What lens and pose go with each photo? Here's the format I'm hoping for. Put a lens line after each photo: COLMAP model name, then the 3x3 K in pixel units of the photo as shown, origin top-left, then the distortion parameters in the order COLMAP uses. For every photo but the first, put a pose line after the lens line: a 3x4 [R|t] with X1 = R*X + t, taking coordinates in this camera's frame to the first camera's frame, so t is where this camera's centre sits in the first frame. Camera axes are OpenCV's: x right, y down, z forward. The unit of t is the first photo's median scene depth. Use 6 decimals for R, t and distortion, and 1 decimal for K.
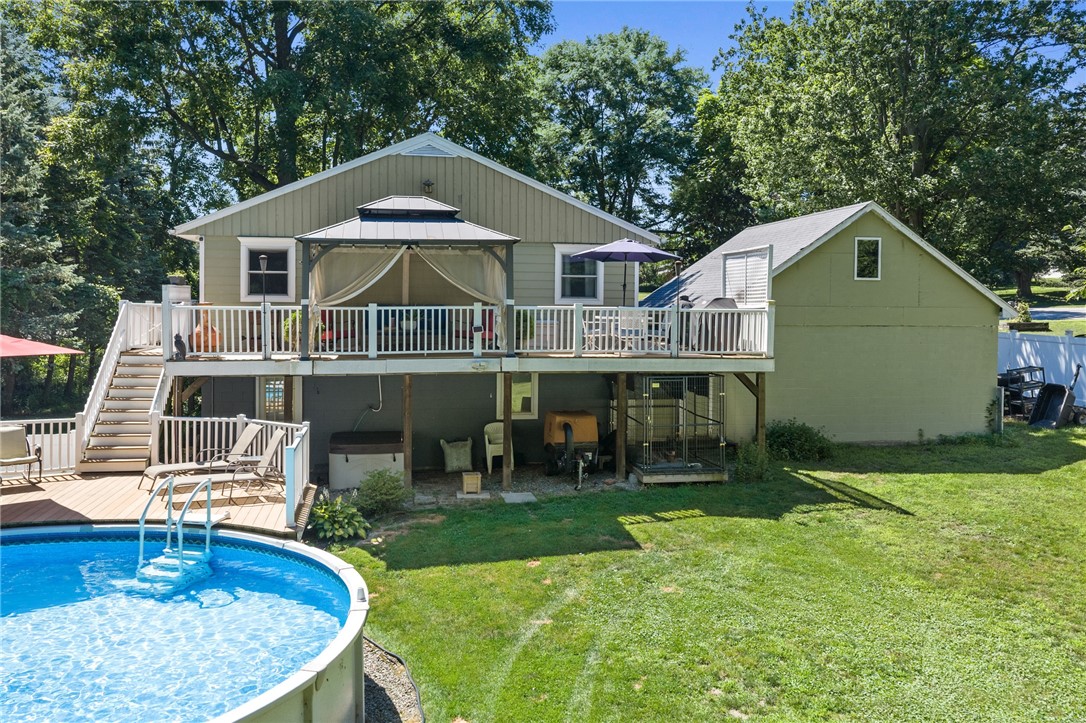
lens RADIAL K [[819.5, 0, 535.6], [0, 819.5, 358.8], [0, 0, 1]] dist [0.004127, -0.001620]
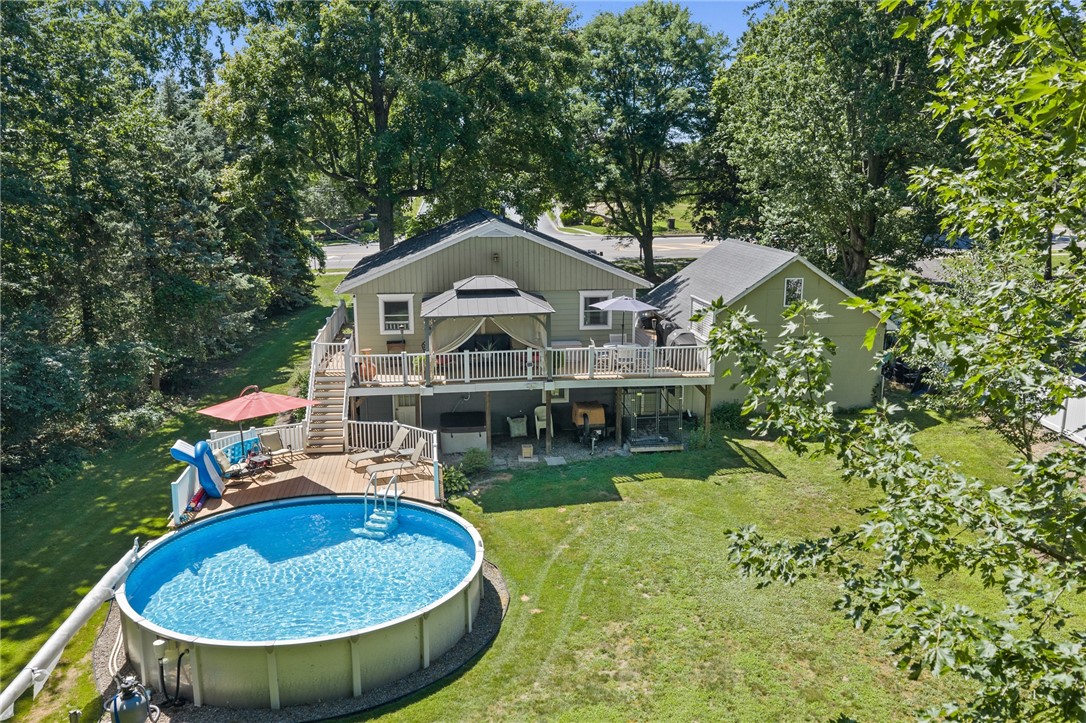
lens RADIAL K [[890.4, 0, 543.0], [0, 890.4, 361.5], [0, 0, 1]] dist [0.004649, -0.003982]
pose [[0.998491, 0.002120, -0.054880, 0.055183], [0.009465, 0.977660, 0.209980, -0.425521], [0.054099, -0.210183, 0.976164, -0.759984]]
